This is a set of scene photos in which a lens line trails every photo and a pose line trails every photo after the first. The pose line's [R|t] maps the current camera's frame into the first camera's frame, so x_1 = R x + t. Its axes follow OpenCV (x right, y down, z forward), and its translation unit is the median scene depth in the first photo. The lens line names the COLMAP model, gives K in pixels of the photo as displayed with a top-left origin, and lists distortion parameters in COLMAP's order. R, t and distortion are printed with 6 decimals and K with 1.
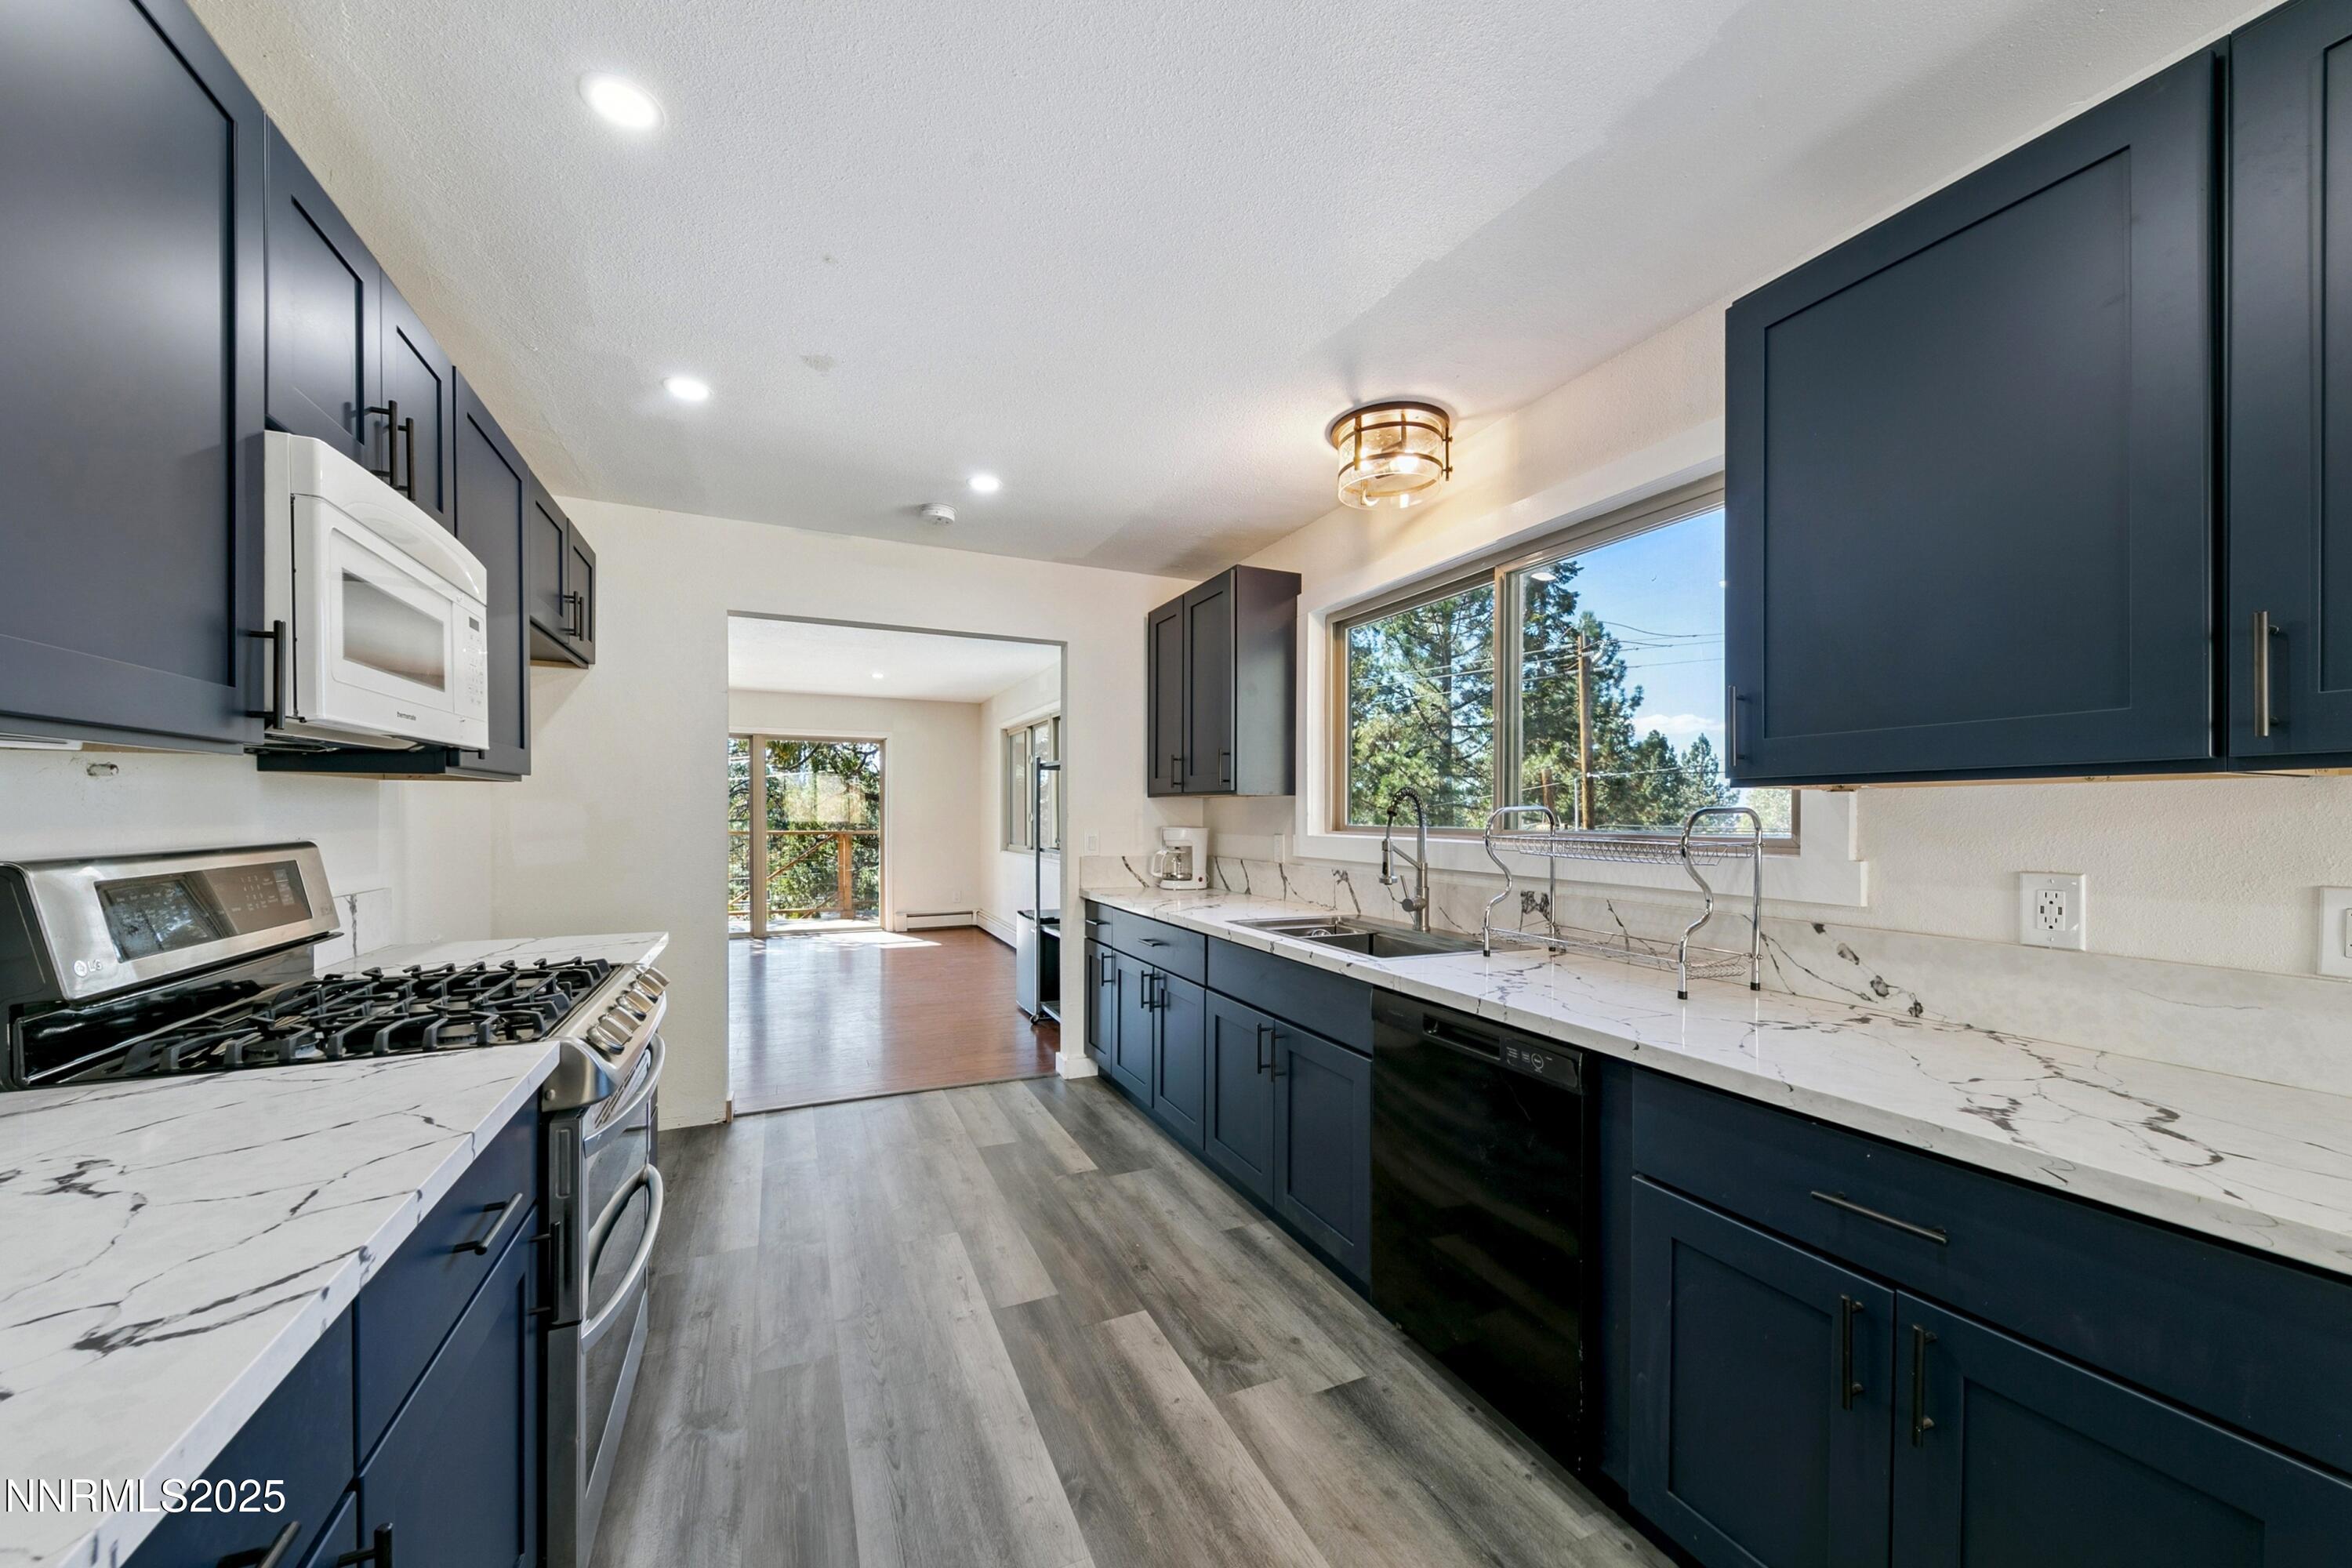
lens RADIAL K [[848.2, 0, 1151.2], [0, 848.2, 815.7], [0, 0, 1]] dist [0.001653, -0.000028]
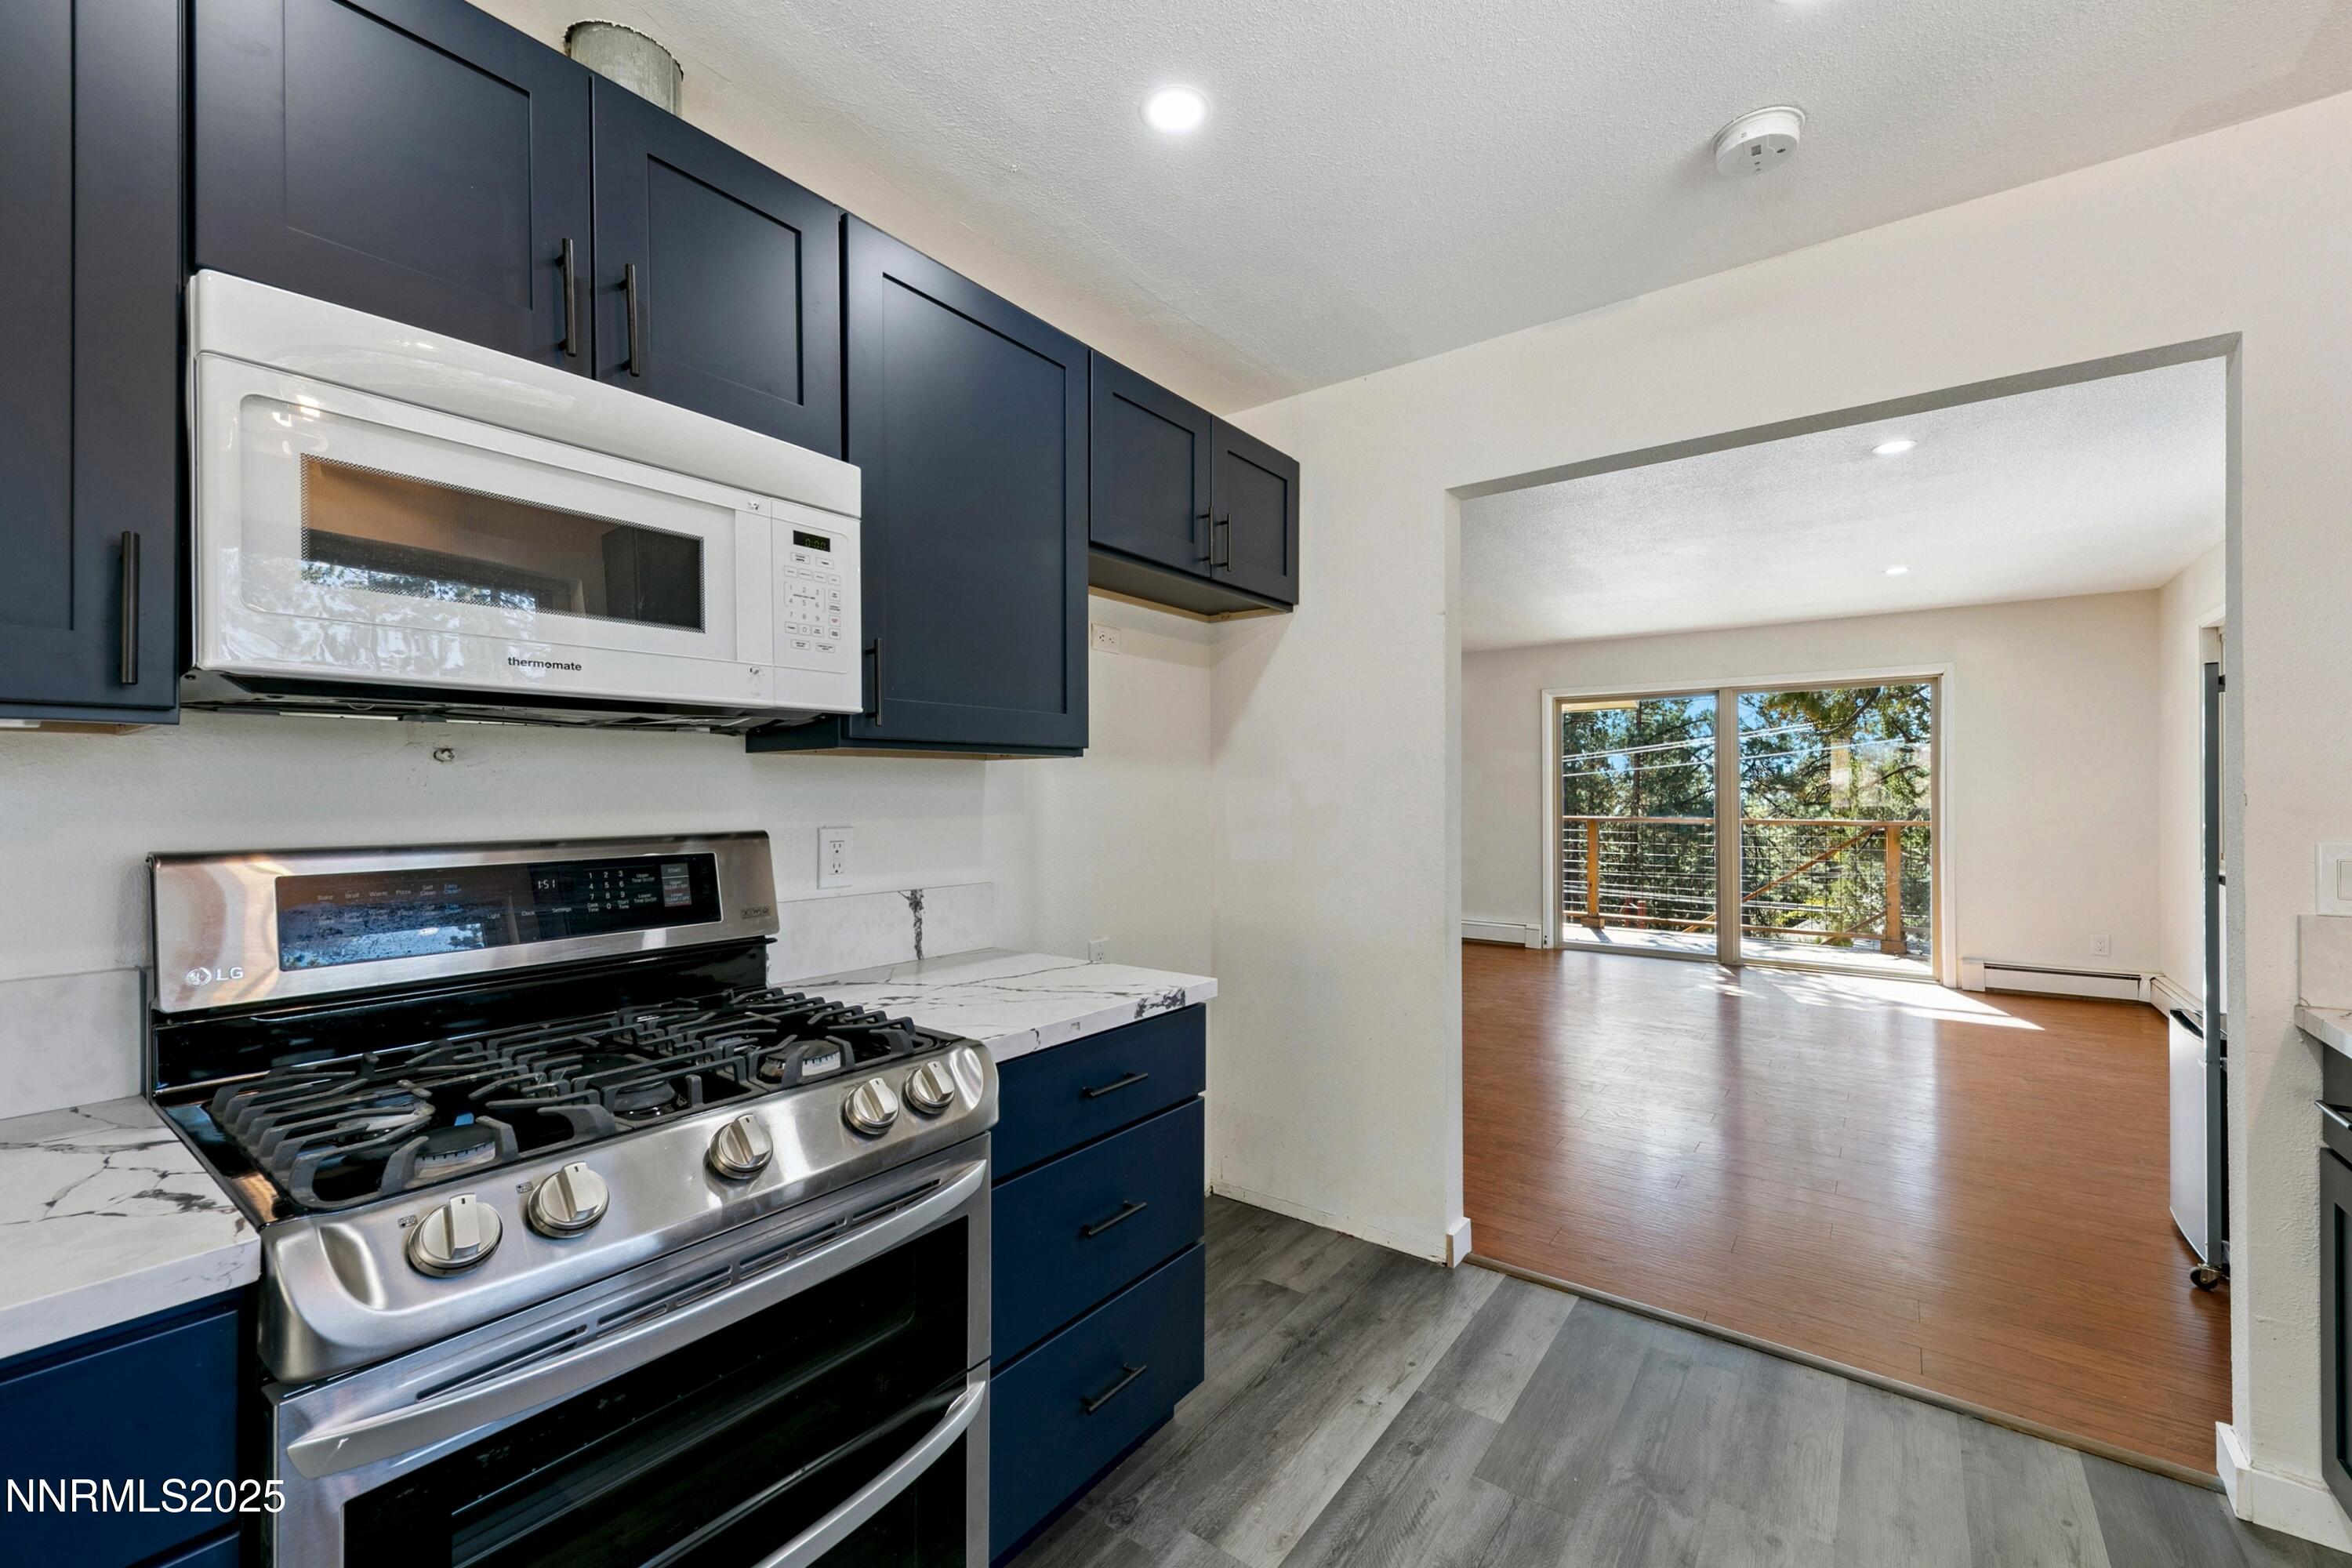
lens RADIAL K [[949.1, 0, 1163.4], [0, 949.1, 794.2], [0, 0, 1]] dist [0.004169, -0.000524]
pose [[0.491845, -0.005557, -0.870665, 0.051311], [0.001296, 0.999983, -0.005651, -0.001511], [0.870682, 0.001651, 0.491844, 0.661044]]
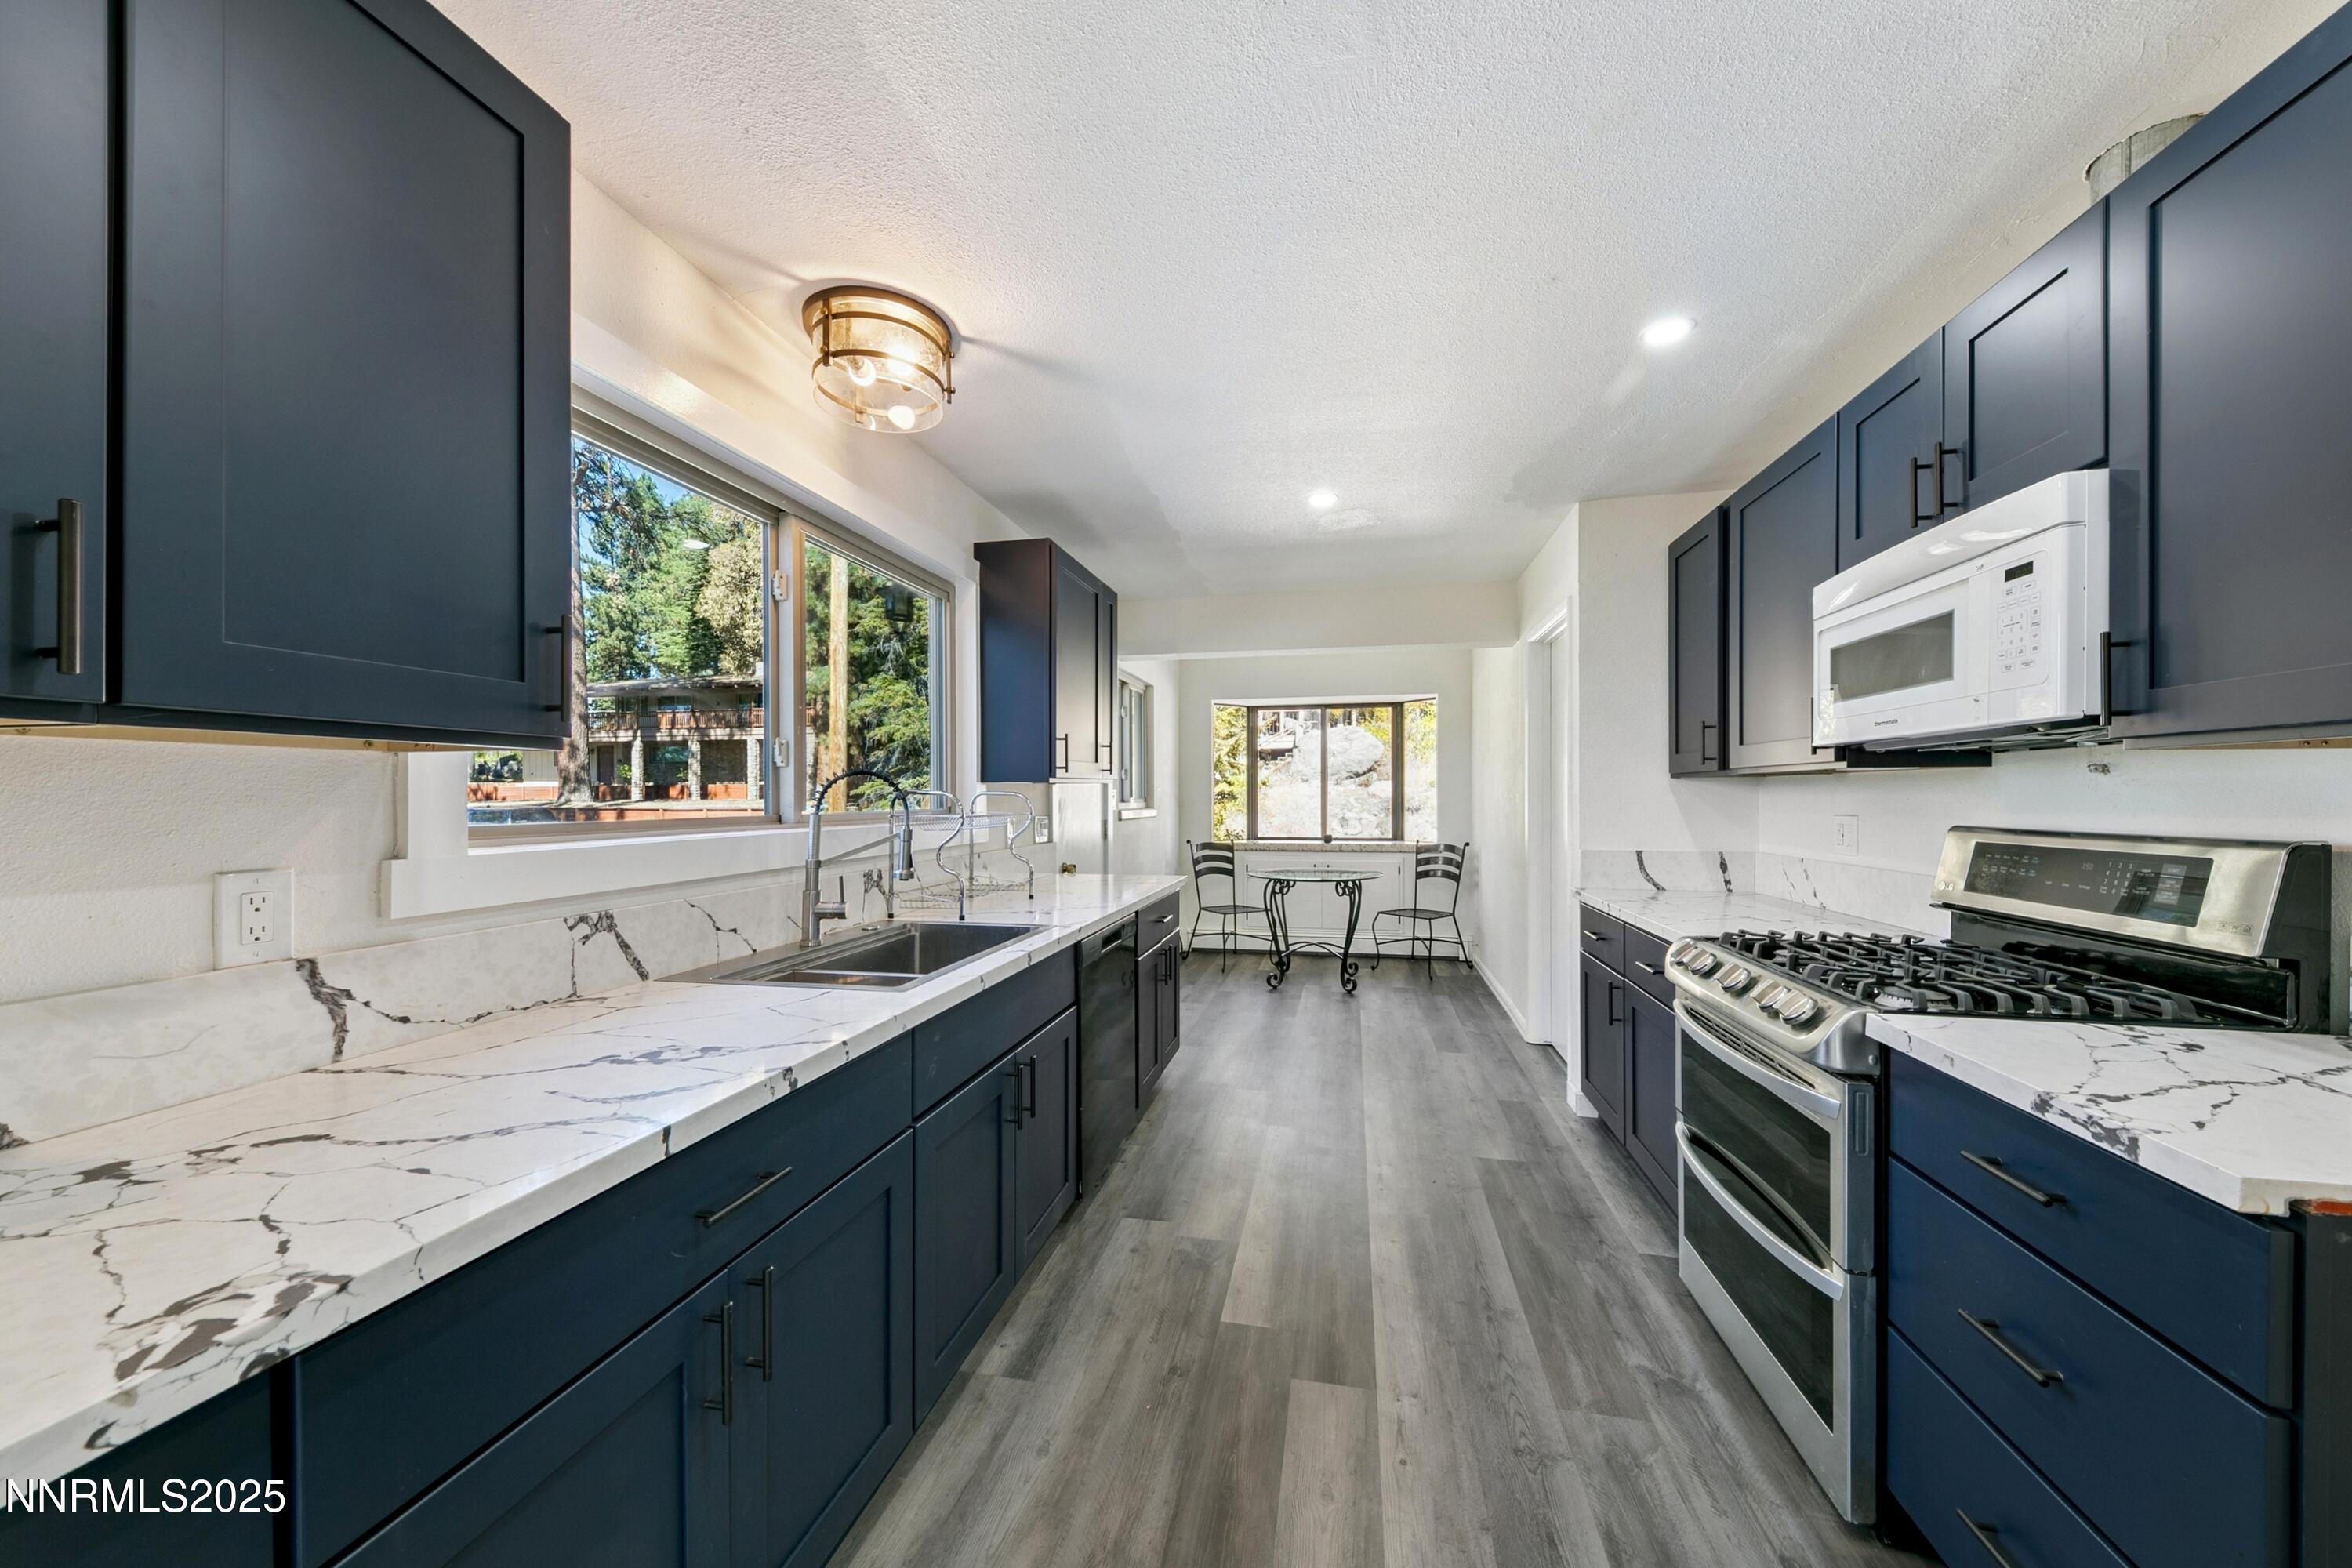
lens RADIAL K [[848.2, 0, 1175.6], [0, 848.2, 789.3], [0, 0, 1]] dist [0.001653, -0.000028]
pose [[-0.820533, -0.001987, 0.571596, -0.459987], [-0.001017, 0.999997, 0.002016, -0.013072], [-0.571599, 0.001073, -0.820533, 1.640024]]
